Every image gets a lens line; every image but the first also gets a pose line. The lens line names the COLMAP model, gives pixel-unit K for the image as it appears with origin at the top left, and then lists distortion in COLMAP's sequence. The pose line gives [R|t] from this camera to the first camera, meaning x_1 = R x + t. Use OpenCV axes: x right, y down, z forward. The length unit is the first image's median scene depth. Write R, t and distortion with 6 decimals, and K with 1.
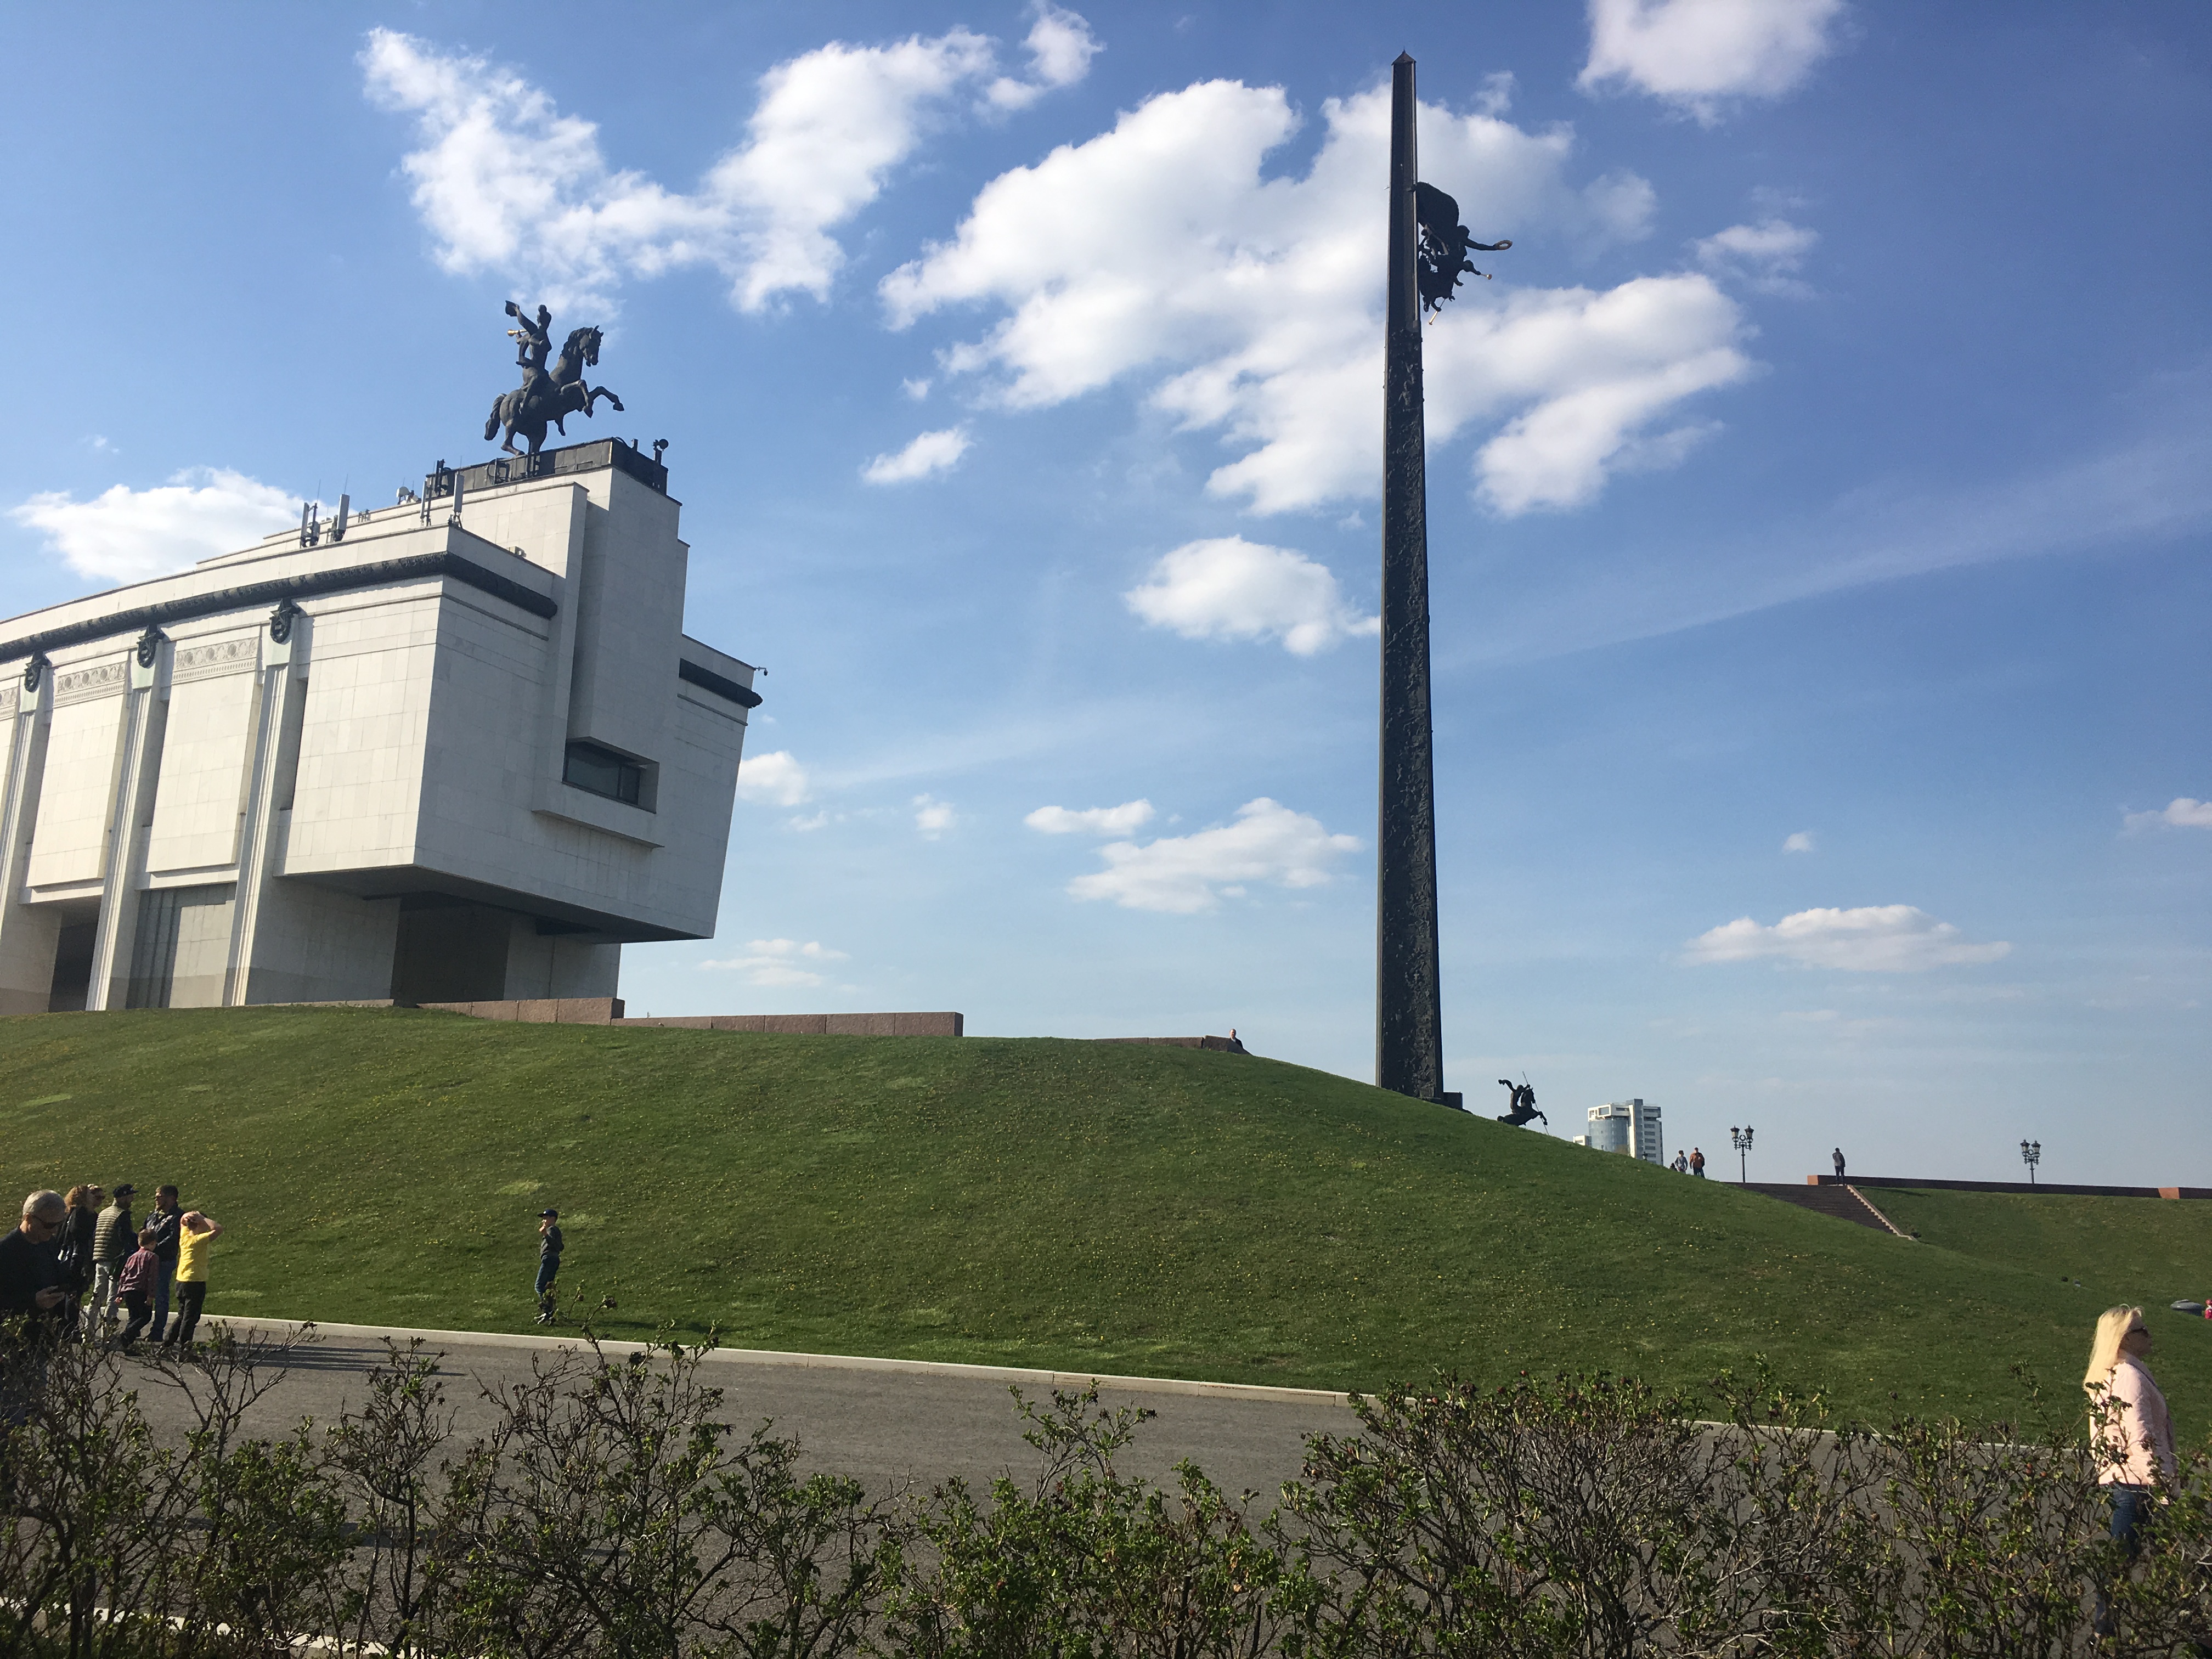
lens RADIAL K [[1936.9, 0, 1106.0], [0, 1936.9, 829.5], [0, 0, 1]] dist [-0.010536, -0.011598]
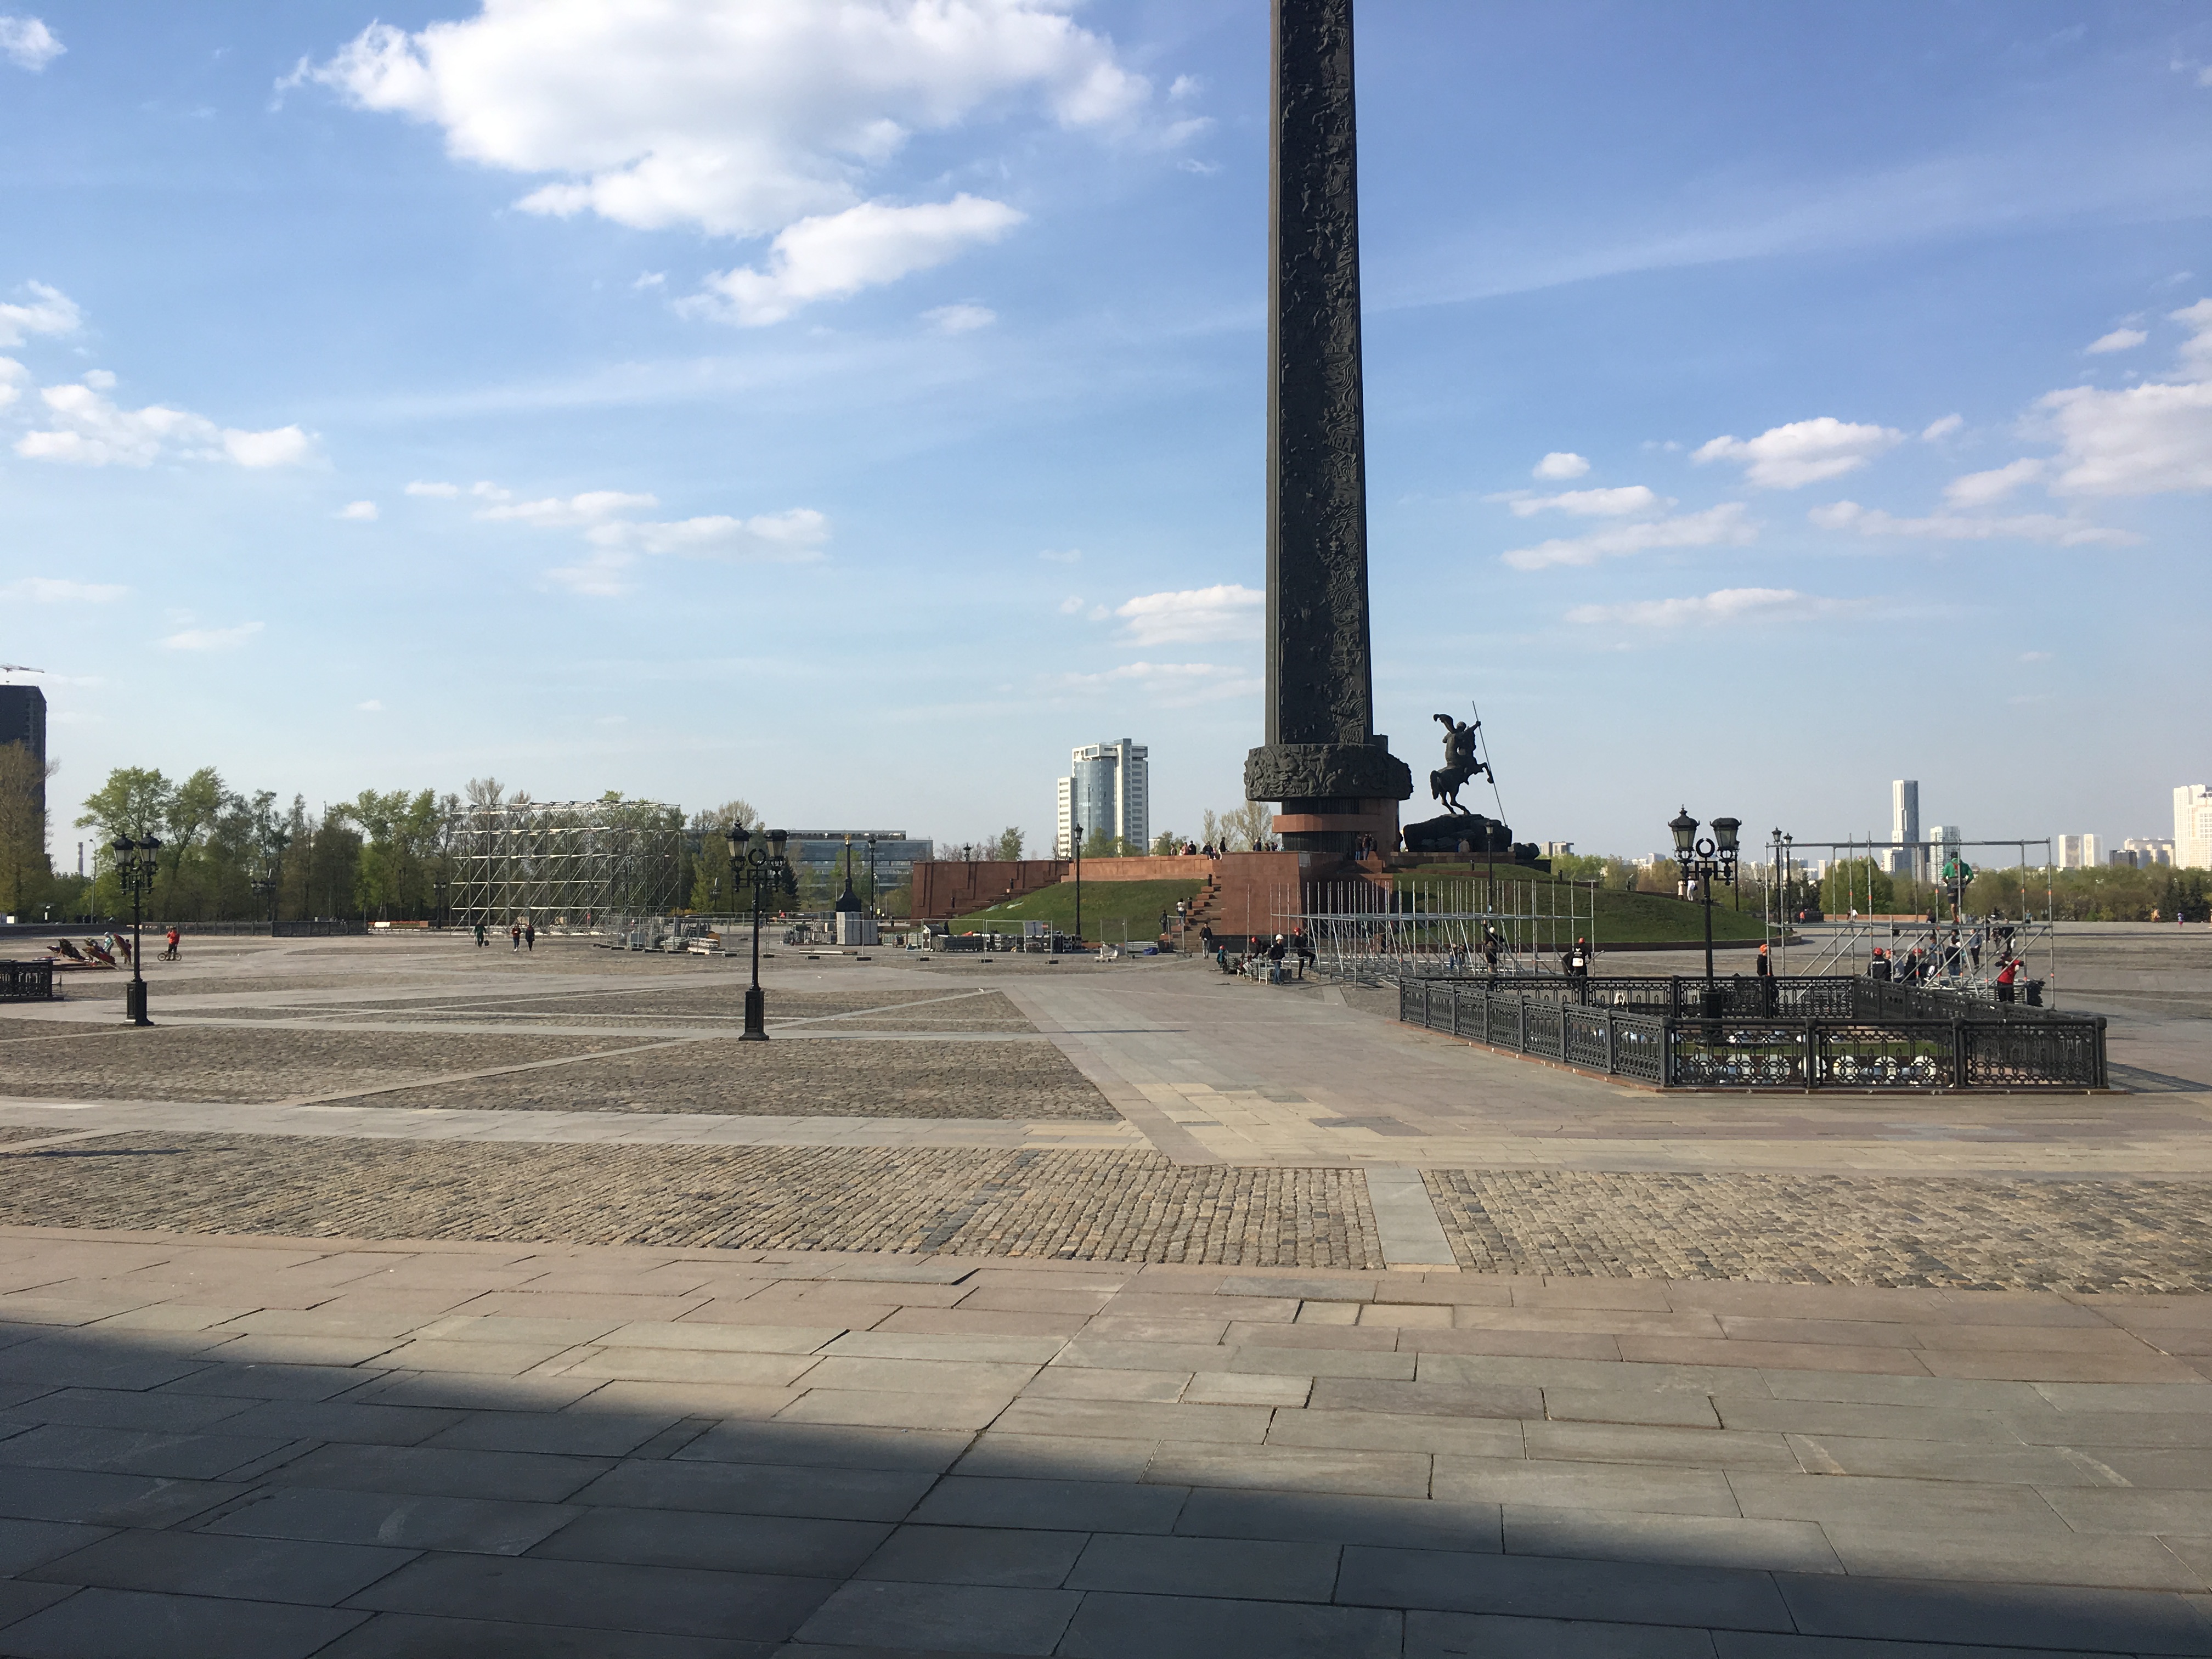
lens RADIAL K [[1855.7, 0, 1106.0], [0, 1855.7, 829.5], [0, 0, 1]] dist [0.083149, -0.106862]
pose [[0.948485, -0.023312, 0.315963, -0.058198], [-0.035853, 0.982985, 0.180152, 0.037710], [-0.314787, -0.182200, 0.931511, 0.287154]]
